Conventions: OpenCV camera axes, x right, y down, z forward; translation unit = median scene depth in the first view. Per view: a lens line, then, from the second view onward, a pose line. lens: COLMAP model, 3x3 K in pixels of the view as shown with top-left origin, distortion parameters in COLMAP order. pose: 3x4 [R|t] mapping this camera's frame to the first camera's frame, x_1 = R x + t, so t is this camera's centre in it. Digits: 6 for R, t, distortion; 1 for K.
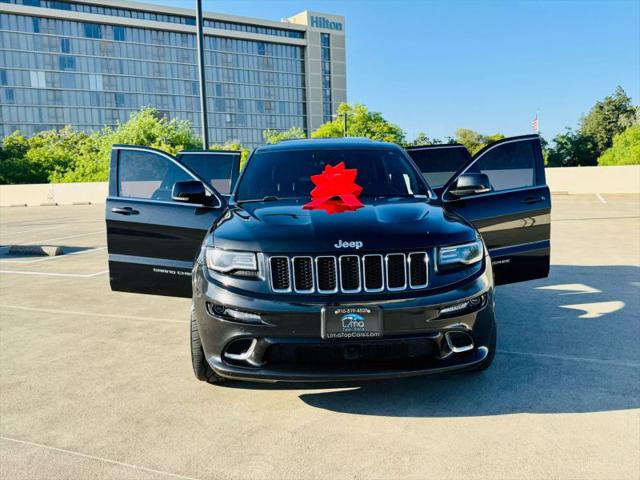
lens RADIAL K [[572.3, 0, 315.5], [0, 572.3, 241.4], [0, 0, 1]] dist [0.081350, -0.126448]
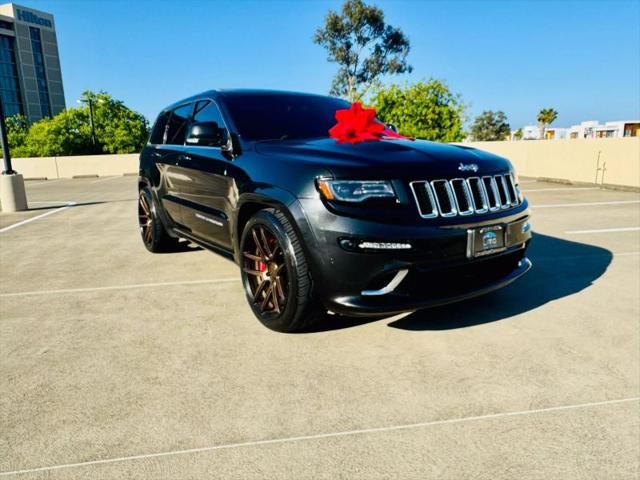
lens RADIAL K [[451.4, 0, 308.6], [0, 451.4, 240.8], [0, 0, 1]] dist [-0.013359, 0.006942]
pose [[0.853339, -0.097045, 0.512245, -0.098631], [0.065879, 0.994719, 0.078704, 0.008562], [-0.517178, -0.033415, 0.855225, 0.071085]]
